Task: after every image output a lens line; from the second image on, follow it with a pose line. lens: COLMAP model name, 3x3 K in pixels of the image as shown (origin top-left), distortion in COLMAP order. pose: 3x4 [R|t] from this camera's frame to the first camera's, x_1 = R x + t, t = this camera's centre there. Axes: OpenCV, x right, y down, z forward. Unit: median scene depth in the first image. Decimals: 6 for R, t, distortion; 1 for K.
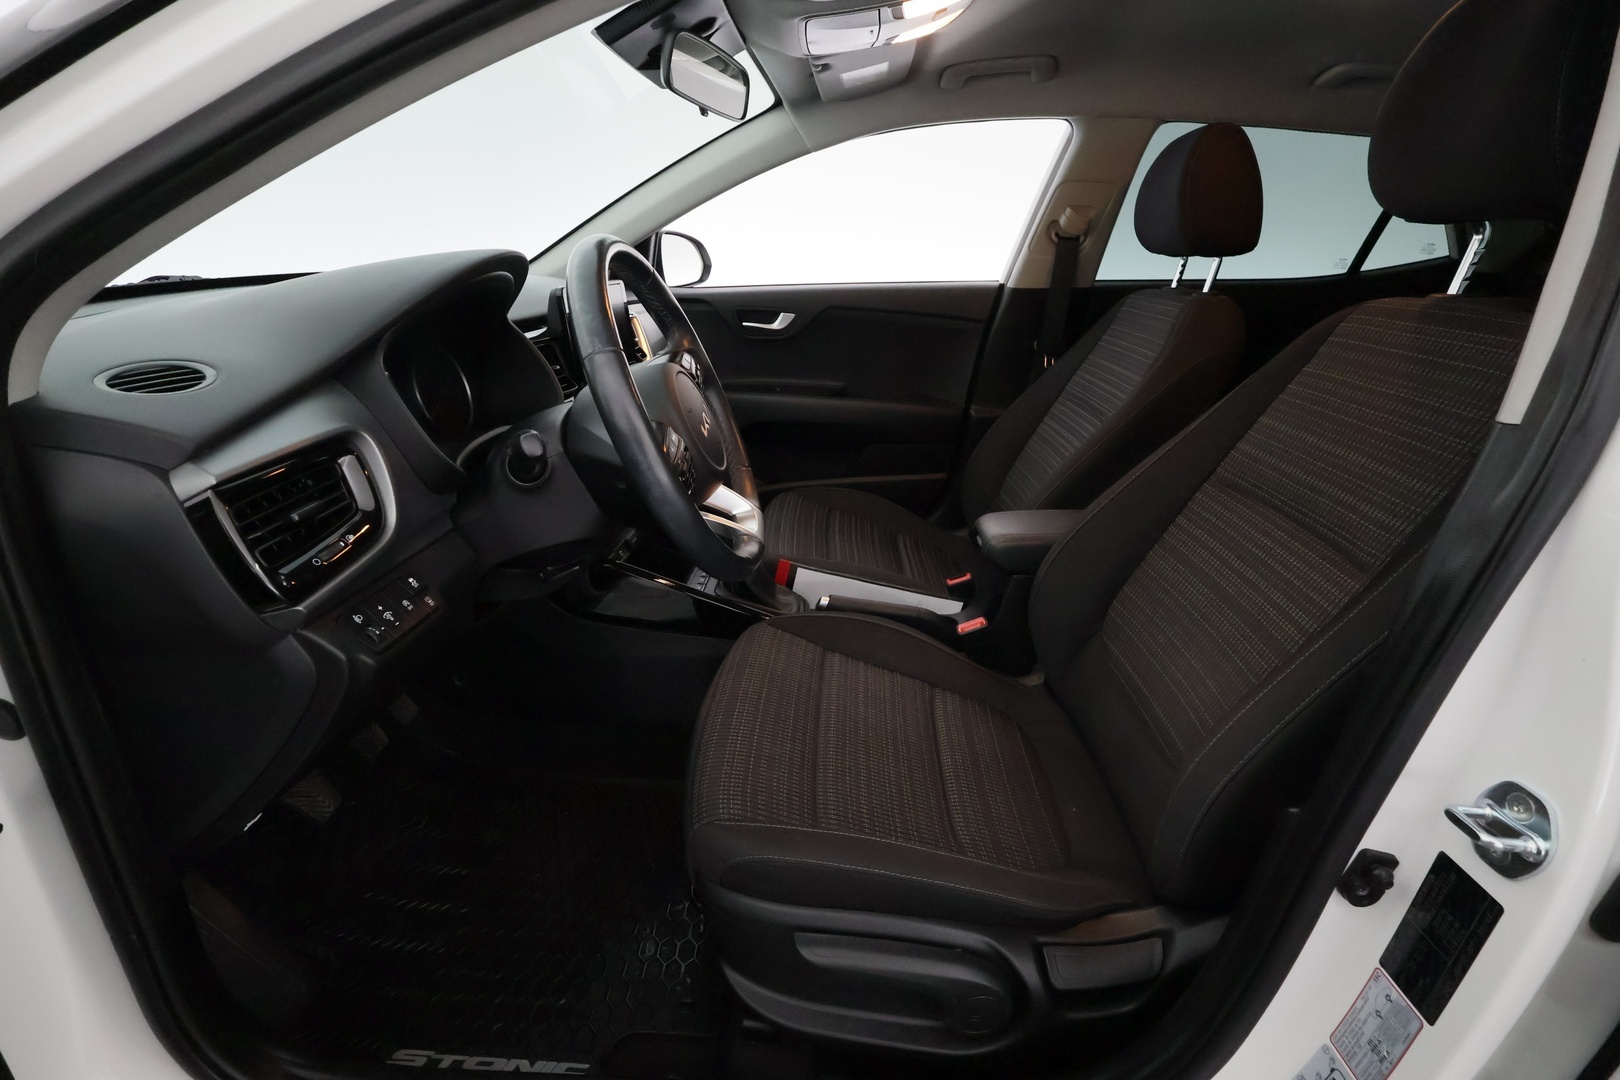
lens RADIAL K [[761.6, 0, 816.0], [0, 761.6, 540.7], [0, 0, 1]] dist [-0.008702, 0.000432]
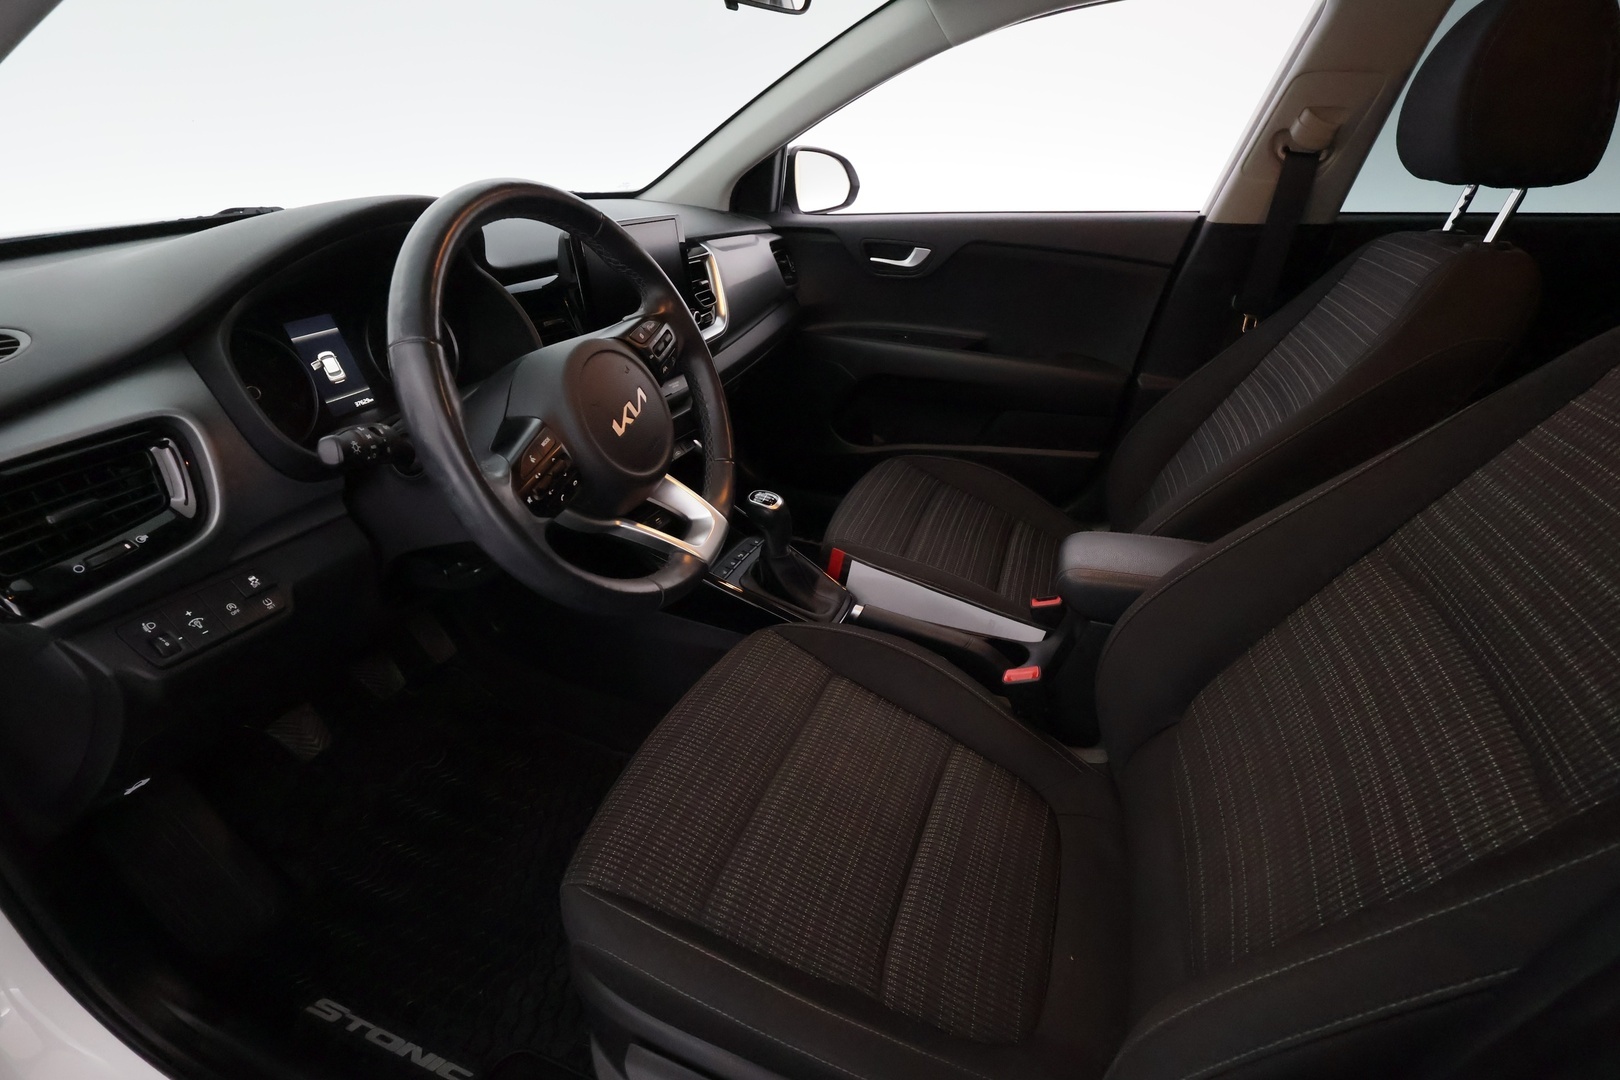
lens RADIAL K [[761.6, 0, 800.6], [0, 761.6, 548.5], [0, 0, 1]] dist [-0.008702, 0.000432]
pose [[0.947095, 0.139052, -0.289267, 0.151170], [-0.105897, 0.986189, 0.127345, -0.072983], [0.302979, -0.089976, 0.948740, 0.144295]]
